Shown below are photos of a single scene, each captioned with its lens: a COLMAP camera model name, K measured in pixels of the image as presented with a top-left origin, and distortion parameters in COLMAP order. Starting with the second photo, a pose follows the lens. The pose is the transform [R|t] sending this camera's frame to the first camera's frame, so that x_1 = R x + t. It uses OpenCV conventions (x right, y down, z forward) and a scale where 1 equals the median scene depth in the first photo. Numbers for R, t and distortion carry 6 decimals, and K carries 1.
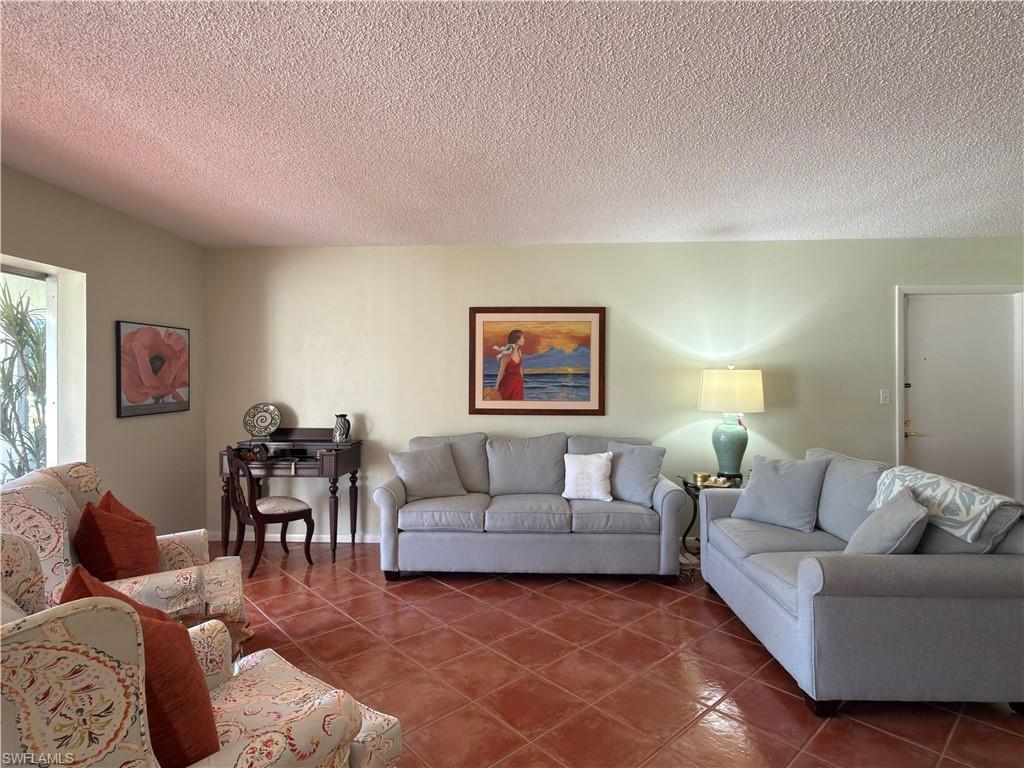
lens RADIAL K [[543.9, 0, 515.0], [0, 543.9, 382.9], [0, 0, 1]] dist [-0.000515, -0.000336]
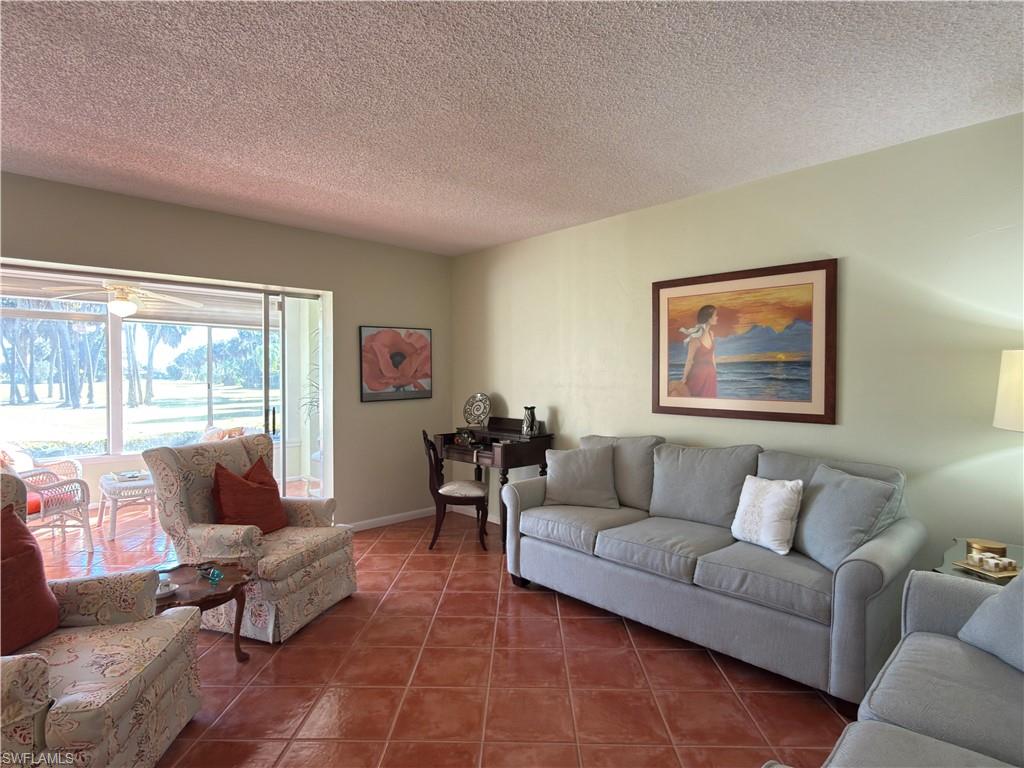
lens RADIAL K [[543.9, 0, 515.0], [0, 543.9, 382.9], [0, 0, 1]] dist [-0.000515, -0.000336]
pose [[0.727653, 0.010471, -0.685865, 0.340398], [-0.000211, 0.999887, 0.015041, 0.000016], [0.685945, -0.010800, 0.727573, 0.264908]]
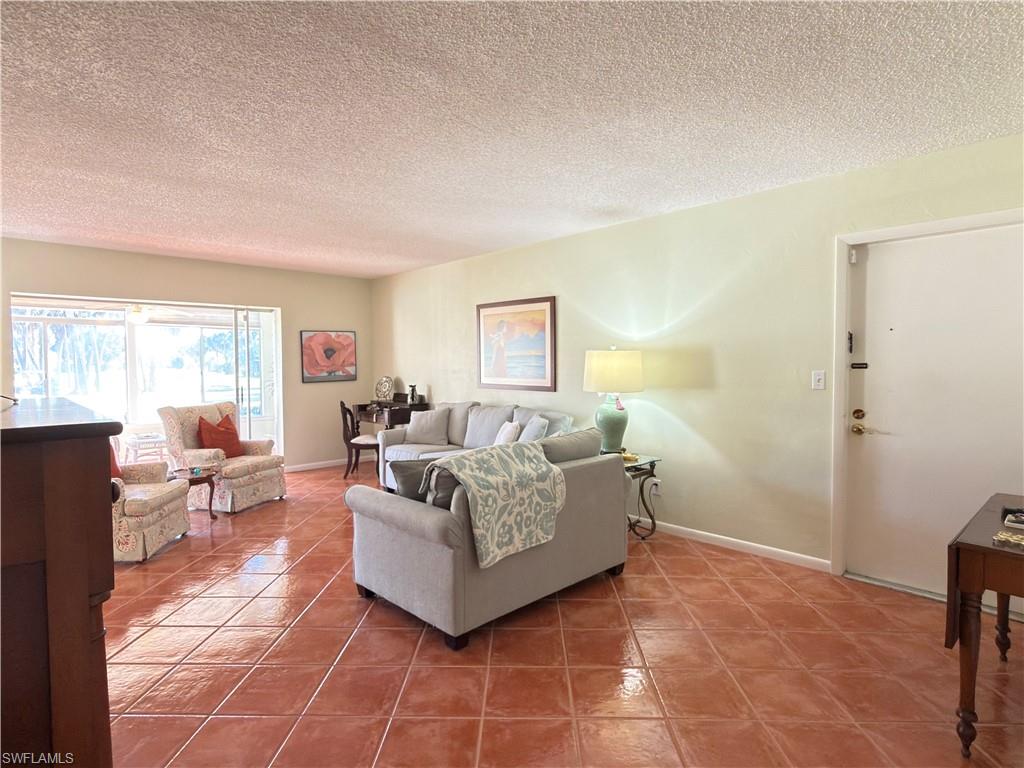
lens RADIAL K [[543.9, 0, 515.0], [0, 543.9, 382.9], [0, 0, 1]] dist [-0.000515, -0.000336]
pose [[0.724553, 0.022866, -0.688840, 0.904451], [0.005500, 0.999226, 0.038955, -0.003569], [0.689197, -0.032014, 0.723866, 0.124119]]
